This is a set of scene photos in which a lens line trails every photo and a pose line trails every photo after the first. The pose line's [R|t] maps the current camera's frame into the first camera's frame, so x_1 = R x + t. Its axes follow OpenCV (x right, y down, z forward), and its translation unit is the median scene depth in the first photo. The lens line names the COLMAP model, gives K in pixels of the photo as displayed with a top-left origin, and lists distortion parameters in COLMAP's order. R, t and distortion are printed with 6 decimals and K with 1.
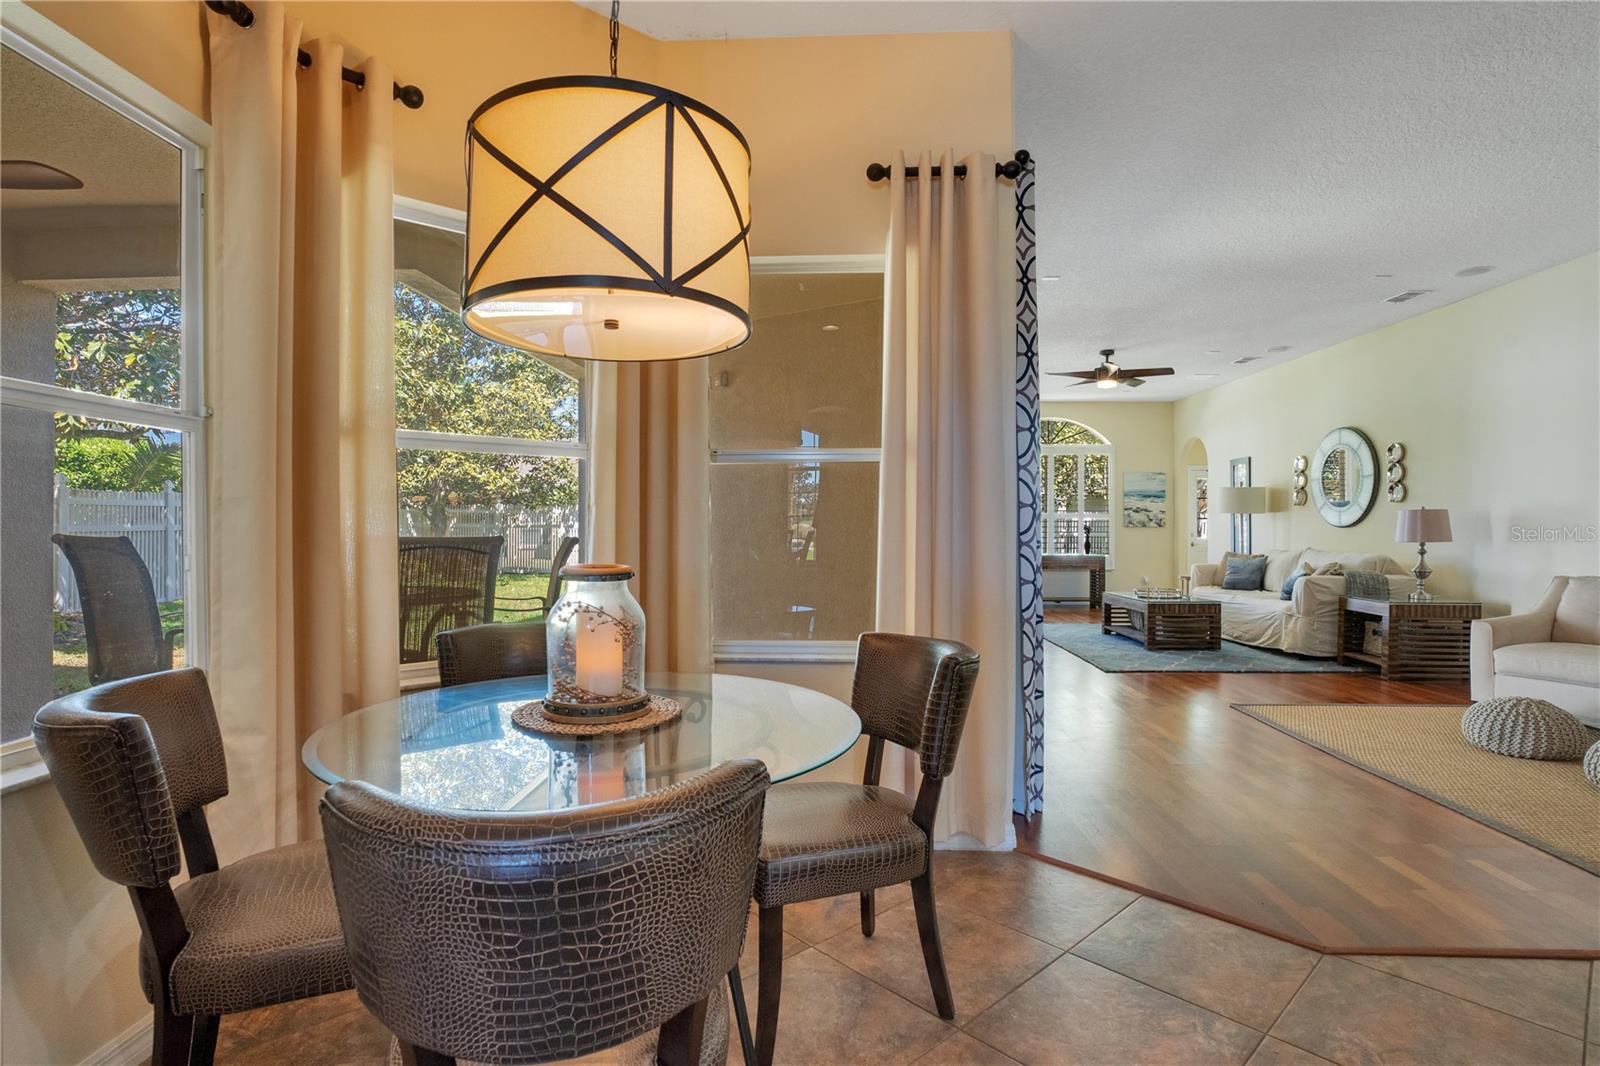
lens RADIAL K [[759.2, 0, 767.9], [0, 759.2, 534.7], [0, 0, 1]] dist [-0.075206, 0.035018]
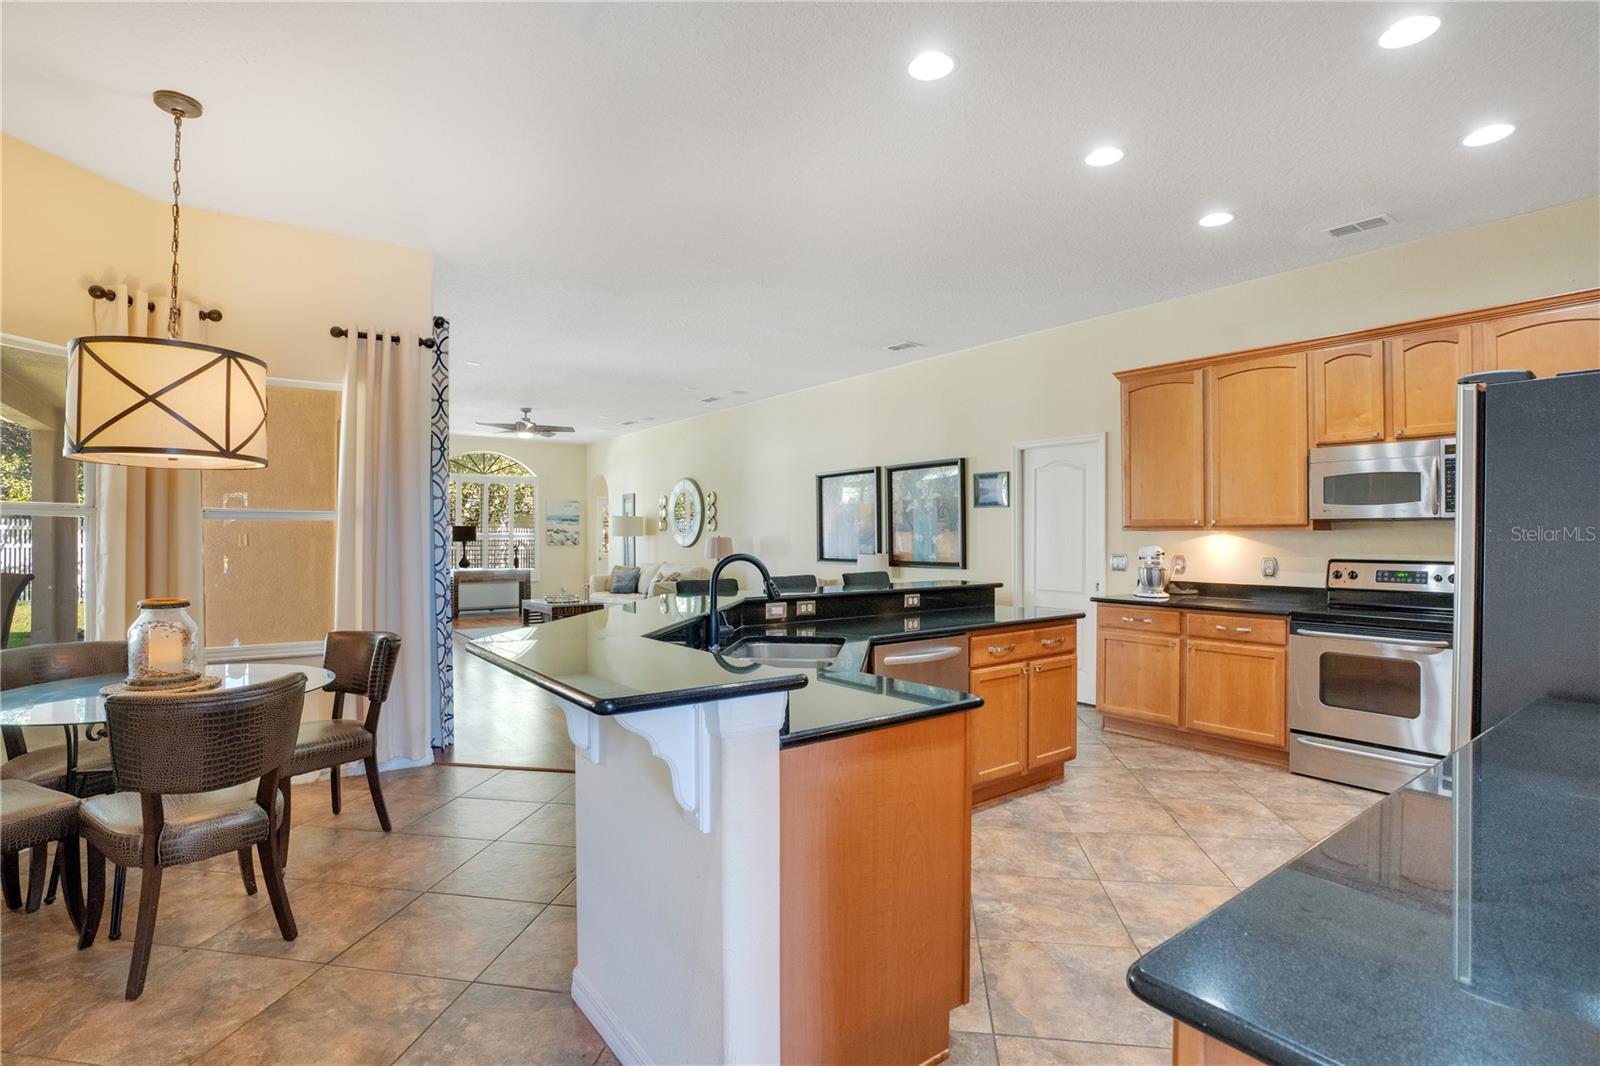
lens RADIAL K [[759.2, 0, 767.9], [0, 759.2, 534.7], [0, 0, 1]] dist [-0.075206, 0.035018]
pose [[0.765678, 0.002349, 0.643220, -0.133464], [0.006469, 0.999915, -0.011352, -0.042621], [-0.643192, 0.012853, 0.765597, -0.628347]]
